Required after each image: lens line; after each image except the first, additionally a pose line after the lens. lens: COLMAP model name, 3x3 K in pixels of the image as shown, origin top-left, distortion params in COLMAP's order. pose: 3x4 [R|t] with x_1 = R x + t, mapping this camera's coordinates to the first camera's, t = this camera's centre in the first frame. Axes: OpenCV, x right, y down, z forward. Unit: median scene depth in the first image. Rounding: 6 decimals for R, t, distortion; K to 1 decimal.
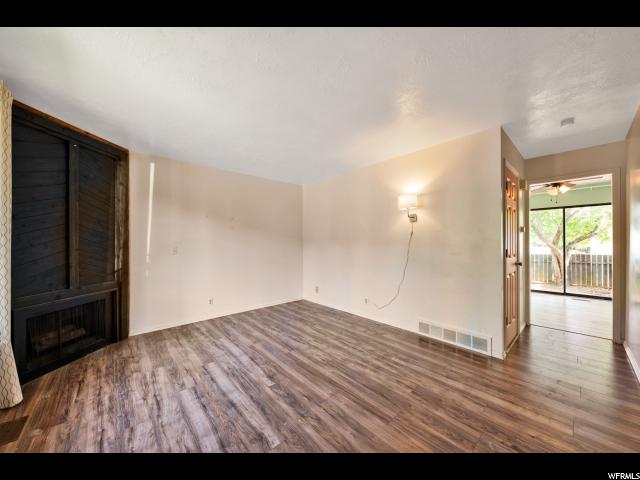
lens RADIAL K [[231.3, 0, 320.0], [0, 231.3, 240.0], [0, 0, 1]] dist [0.000166, 0.000010]
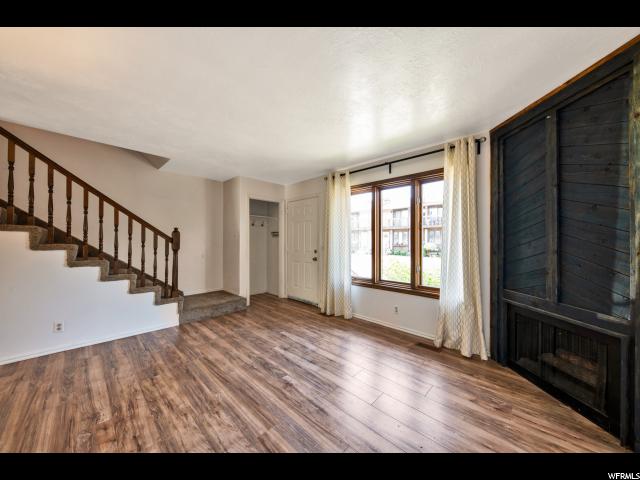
lens RADIAL K [[231.3, 0, 320.0], [0, 231.3, 240.0], [0, 0, 1]] dist [0.000166, 0.000010]
pose [[-0.997117, -0.002441, -0.075837, -0.269570], [-0.001394, 0.999903, -0.013868, 0.018276], [0.075863, -0.013722, -0.997024, 1.962812]]
